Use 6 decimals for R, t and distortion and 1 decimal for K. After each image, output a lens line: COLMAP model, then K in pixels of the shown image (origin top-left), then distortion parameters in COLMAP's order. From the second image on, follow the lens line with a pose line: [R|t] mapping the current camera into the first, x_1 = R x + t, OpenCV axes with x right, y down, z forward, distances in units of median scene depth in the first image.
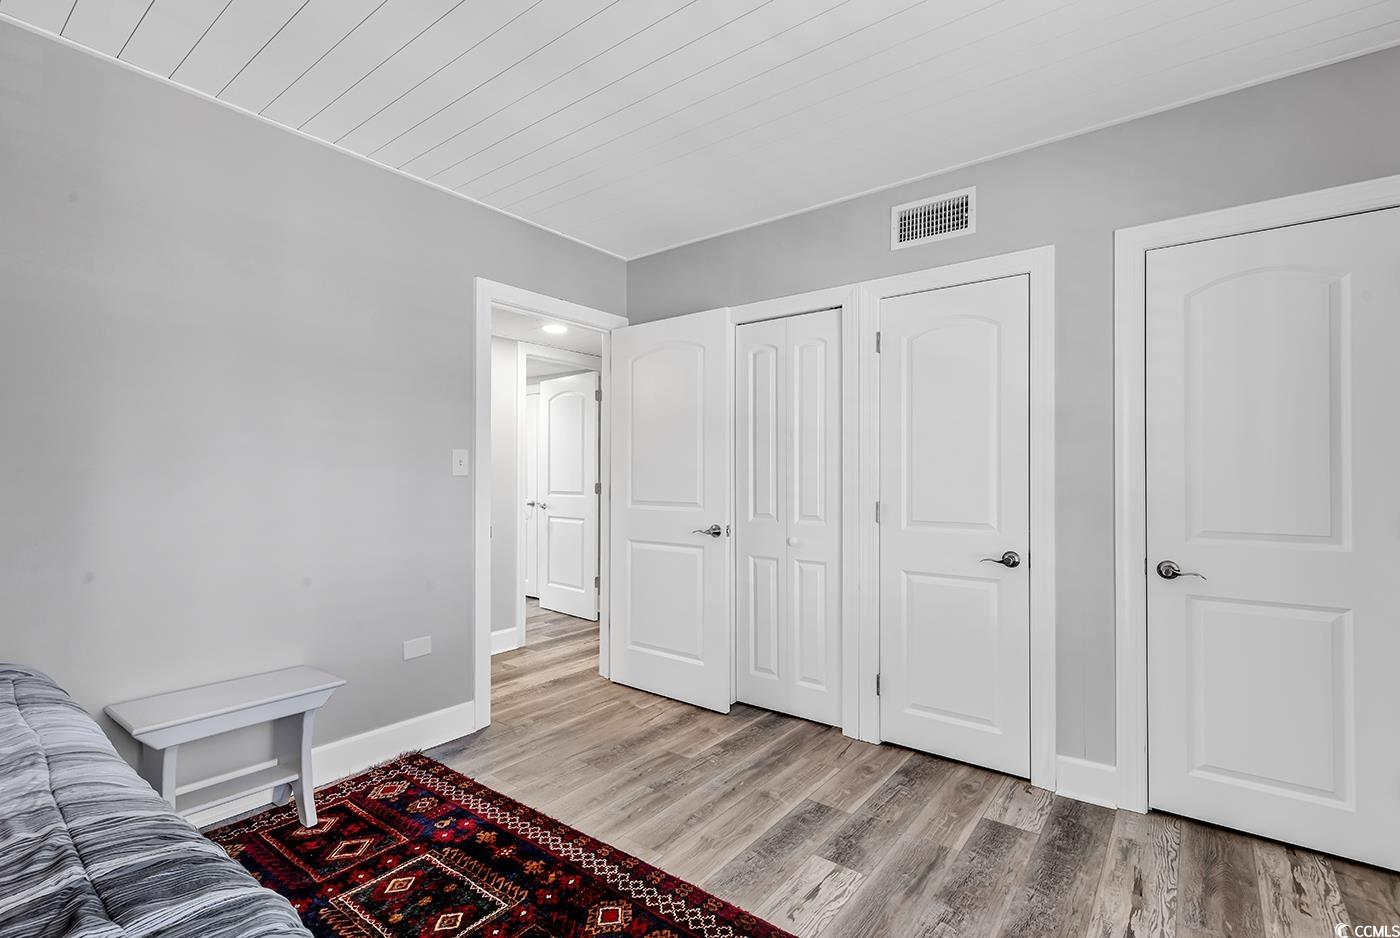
lens RADIAL K [[658.2, 0, 700.9], [0, 658.2, 465.8], [0, 0, 1]] dist [0.016480, -0.000366]
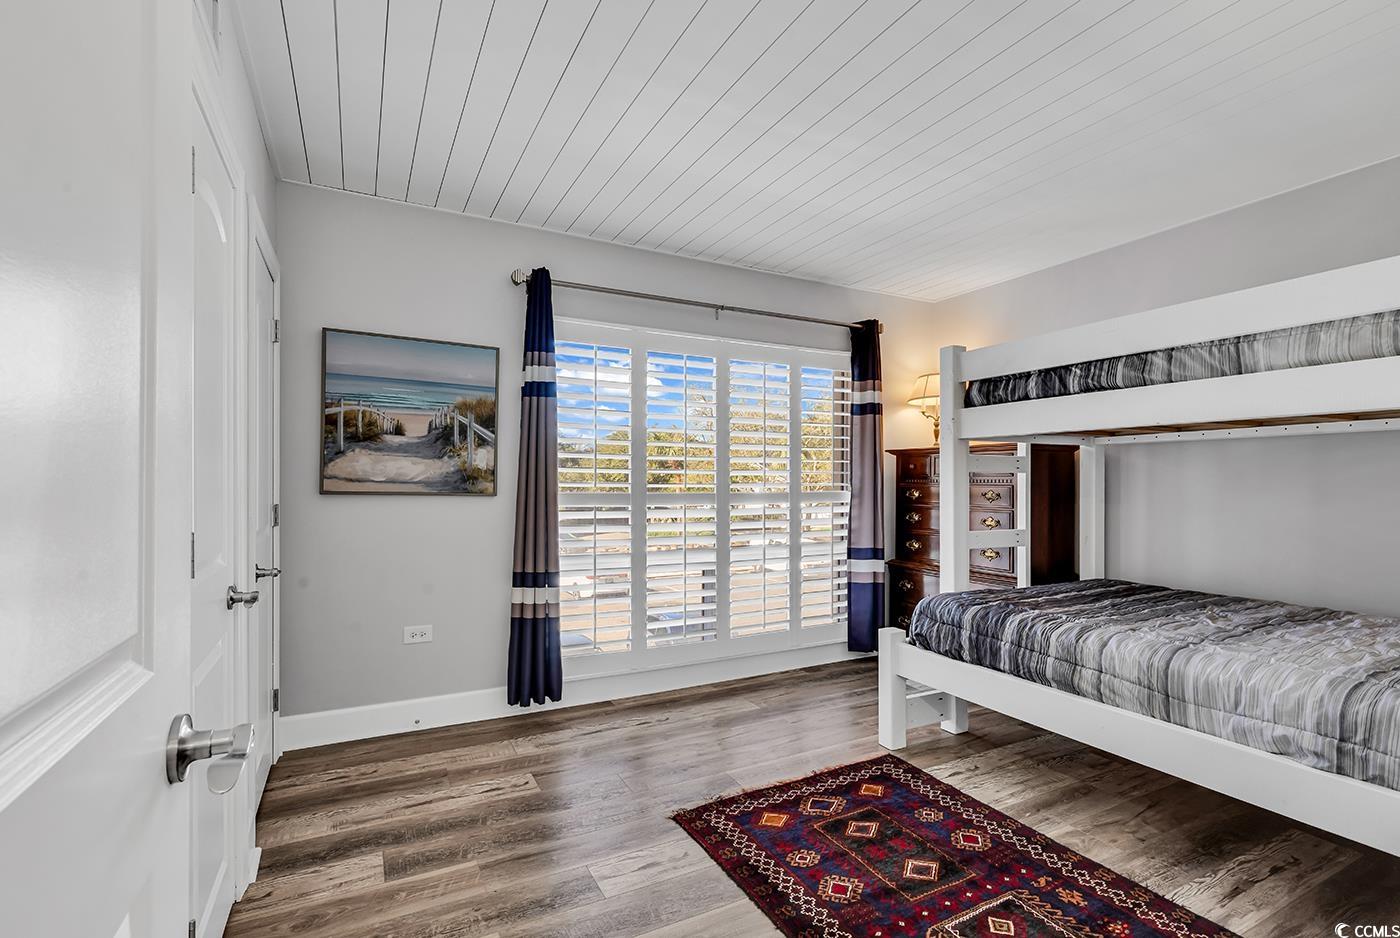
lens RADIAL K [[658.2, 0, 695.6], [0, 658.2, 482.5], [0, 0, 1]] dist [0.016480, -0.000366]
pose [[-0.906935, -0.003148, 0.421258, -0.295704], [-0.011977, 0.999761, -0.018316, 0.031576], [-0.421100, -0.021657, -0.906756, 1.642256]]
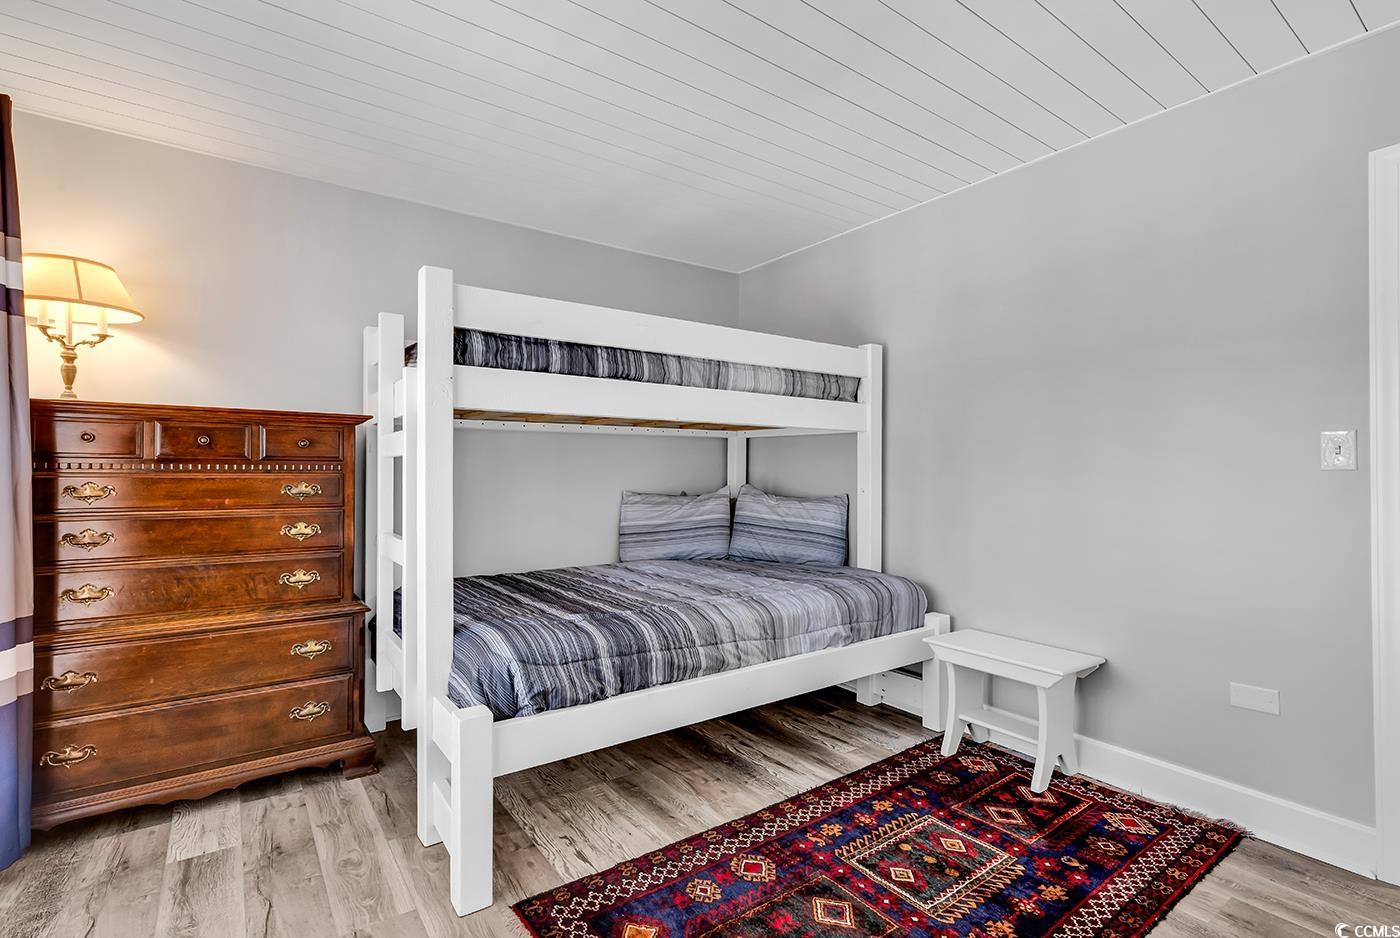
lens RADIAL K [[658.2, 0, 710.2], [0, 658.2, 464.0], [0, 0, 1]] dist [0.016480, -0.000366]
pose [[-0.275679, -0.011300, -0.961183, 0.600244], [0.017992, 0.999695, -0.016913, 0.013665], [0.961081, -0.021956, -0.275391, 0.784492]]
